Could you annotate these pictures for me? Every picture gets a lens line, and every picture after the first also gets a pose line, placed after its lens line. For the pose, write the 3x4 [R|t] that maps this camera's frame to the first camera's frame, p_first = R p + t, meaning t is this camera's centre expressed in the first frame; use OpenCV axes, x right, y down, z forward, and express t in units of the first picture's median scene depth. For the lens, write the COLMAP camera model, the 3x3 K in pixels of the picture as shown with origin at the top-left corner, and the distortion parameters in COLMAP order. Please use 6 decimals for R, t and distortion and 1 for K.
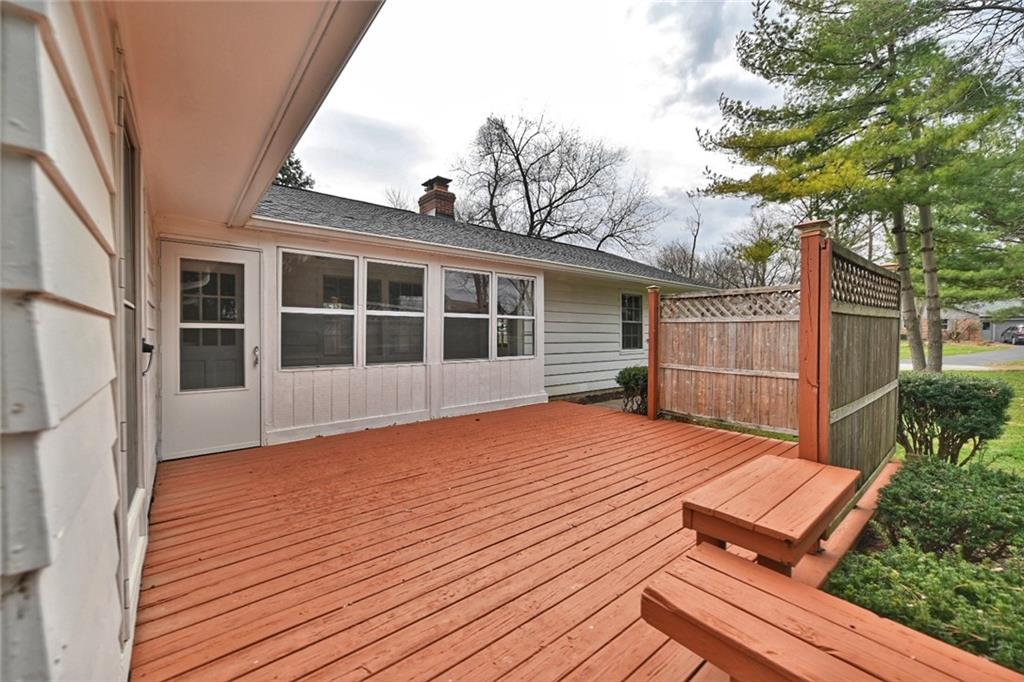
lens RADIAL K [[407.4, 0, 510.4], [0, 407.4, 339.0], [0, 0, 1]] dist [-0.012950, 0.000888]
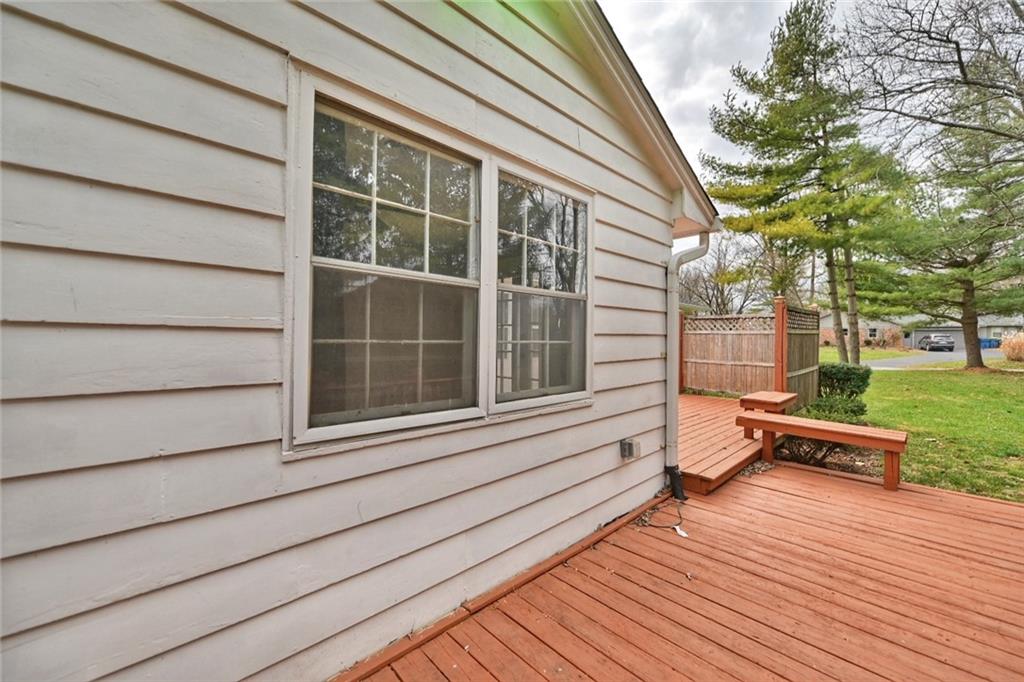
lens RADIAL K [[407.4, 0, 508.2], [0, 407.4, 336.5], [0, 0, 1]] dist [-0.012950, 0.000888]
pose [[0.996827, 0.009601, 0.079023, -0.226978], [-0.008344, 0.999834, -0.016223, 0.002120], [-0.079166, 0.015512, 0.996741, -0.274925]]
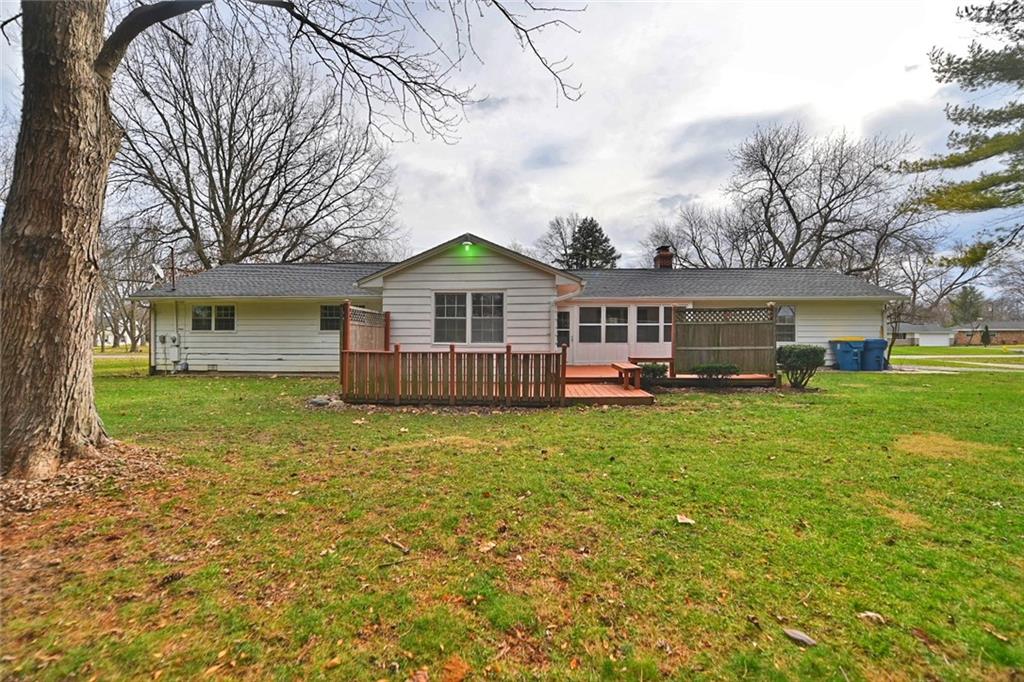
lens RADIAL K [[407.4, 0, 511.7], [0, 407.4, 335.9], [0, 0, 1]] dist [-0.012950, 0.000888]
pose [[0.747415, -0.003328, -0.664349, 0.475085], [-0.008713, 0.999852, -0.014811, 0.028709], [0.664300, 0.016858, 0.747276, -0.713770]]
